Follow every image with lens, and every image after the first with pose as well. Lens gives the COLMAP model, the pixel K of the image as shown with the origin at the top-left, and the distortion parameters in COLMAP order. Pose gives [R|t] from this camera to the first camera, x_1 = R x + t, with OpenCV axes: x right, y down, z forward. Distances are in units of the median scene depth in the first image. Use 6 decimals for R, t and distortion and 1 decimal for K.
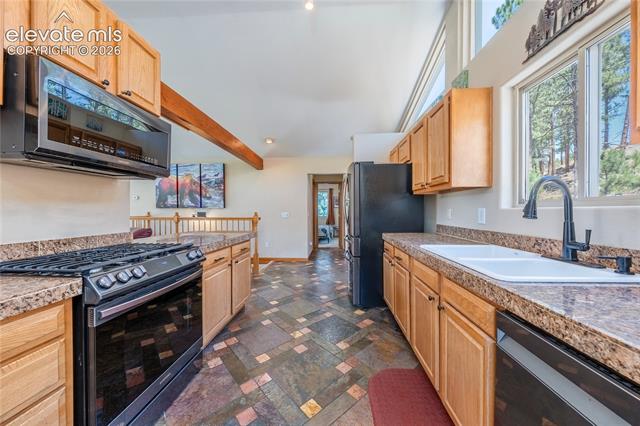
lens RADIAL K [[238.0, 0, 320.4], [0, 238.0, 212.1], [0, 0, 1]] dist [0.000212, 0.000007]
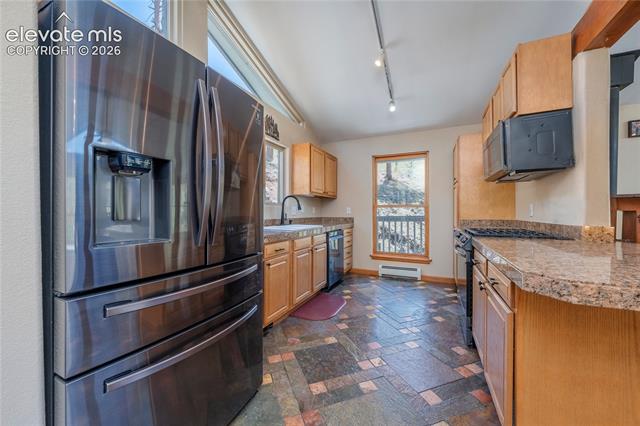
lens RADIAL K [[244.6, 0, 318.1], [0, 244.6, 213.5], [0, 0, 1]] dist [-0.003403, -0.000031]
pose [[-0.932232, -0.005916, 0.361813, -0.221151], [-0.004142, 0.999975, 0.005678, 0.027314], [-0.361838, 0.003794, -0.932233, 1.970707]]
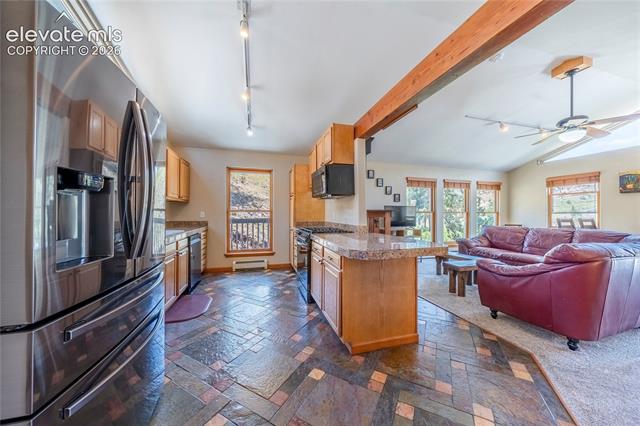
lens RADIAL K [[220.3, 0, 320.0], [0, 220.3, 213.5], [0, 0, 1]] dist [0.001707, 0.000030]
pose [[-0.941147, -0.007752, -0.337909, -0.038187], [-0.007704, 0.999969, -0.001484, -0.001554], [0.337910, 0.001207, -0.941178, 2.169143]]
